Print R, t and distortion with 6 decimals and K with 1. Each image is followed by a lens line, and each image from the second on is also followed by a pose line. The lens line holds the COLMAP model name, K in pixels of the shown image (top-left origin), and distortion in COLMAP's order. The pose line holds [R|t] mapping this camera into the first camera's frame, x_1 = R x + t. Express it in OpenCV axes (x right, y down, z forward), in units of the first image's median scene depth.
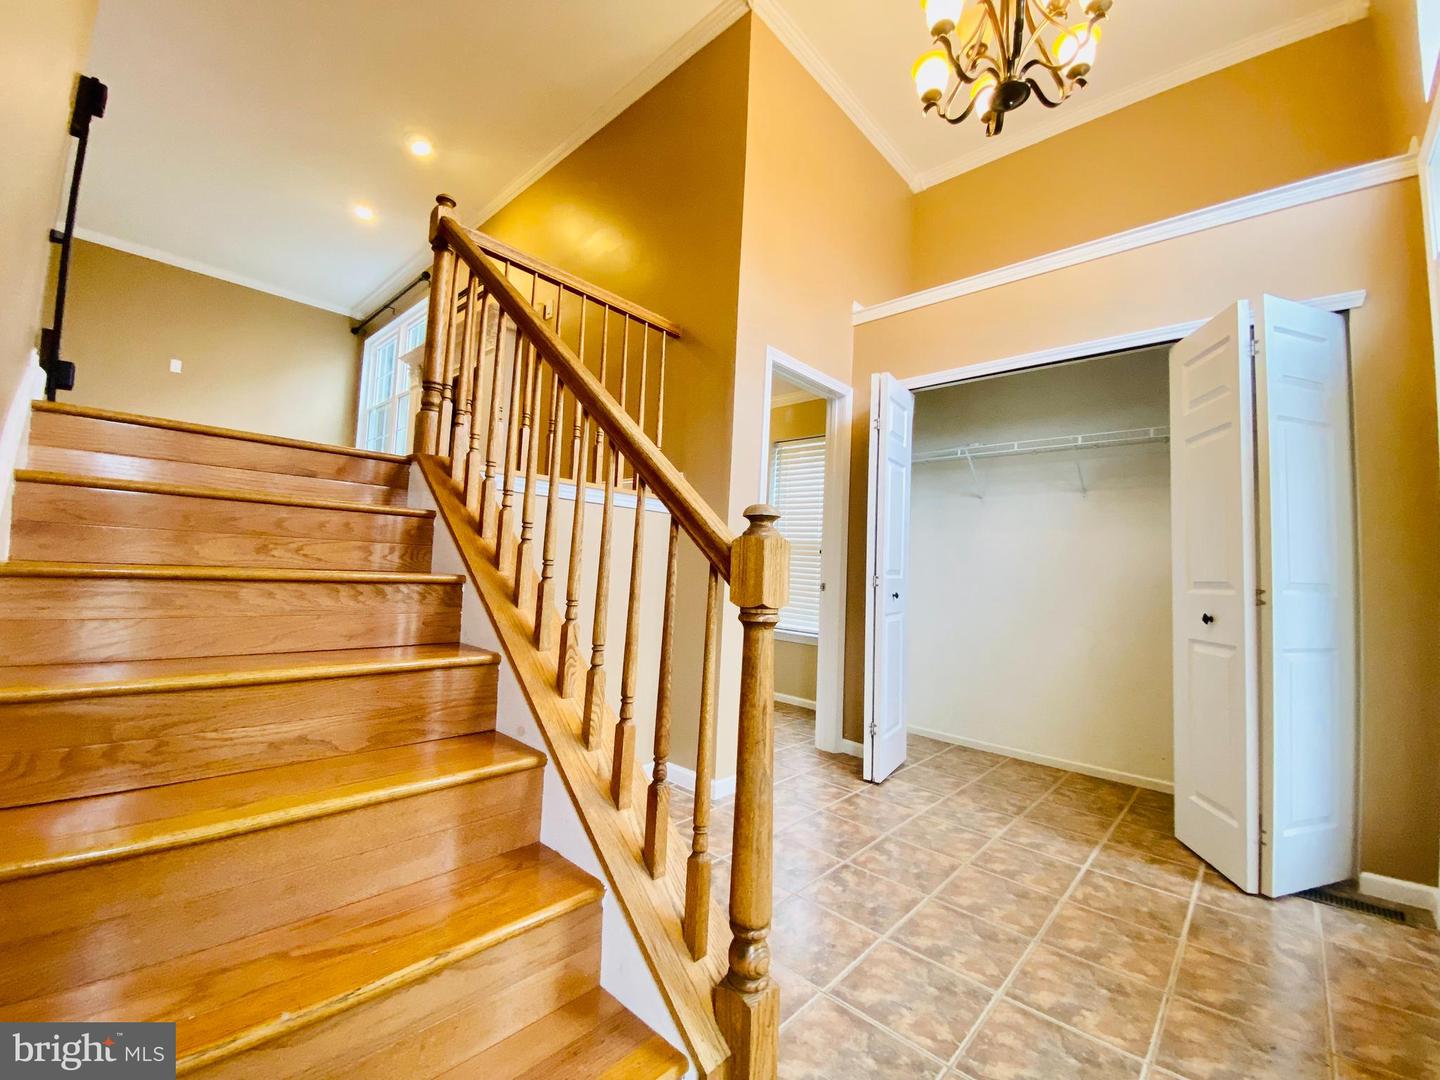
lens RADIAL K [[598.4, 0, 662.0], [0, 598.4, 541.2], [0, 0, 1]] dist [-0.003021, -0.000240]
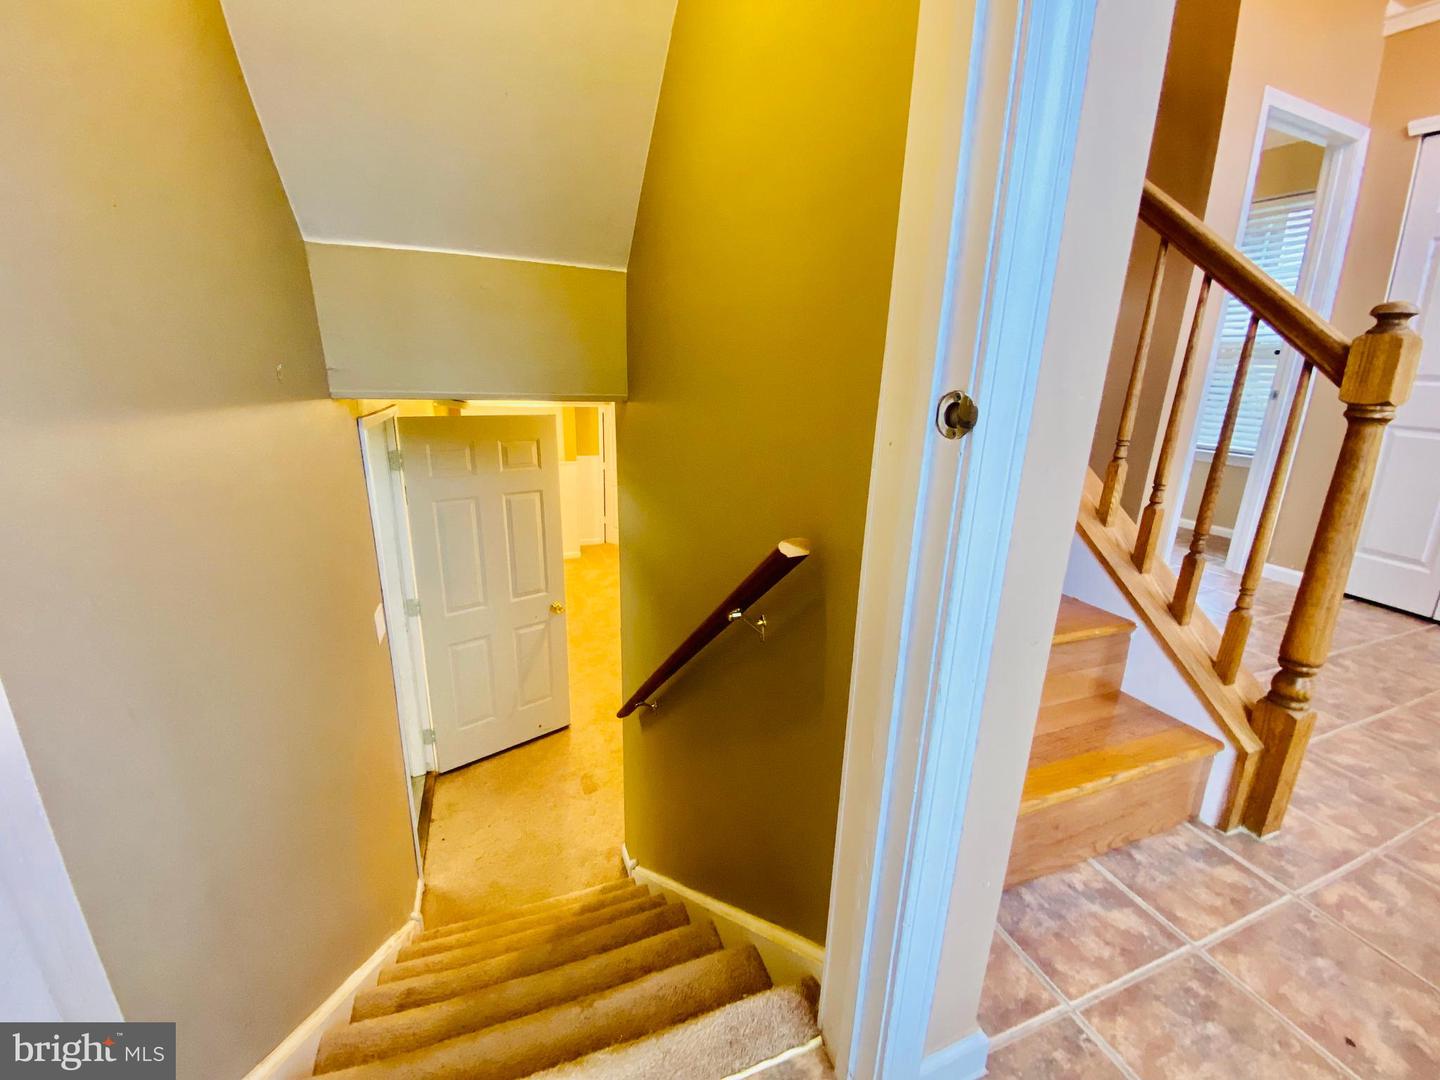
lens RADIAL K [[582.6, 0, 714.3], [0, 582.6, 524.3], [0, 0, 1]] dist [0.039524, -0.021416]
pose [[0.920383, 0.084919, -0.381686, -0.449732], [0.026294, 0.960482, 0.277097, -0.008446], [0.390134, -0.265072, 0.881778, -0.412929]]
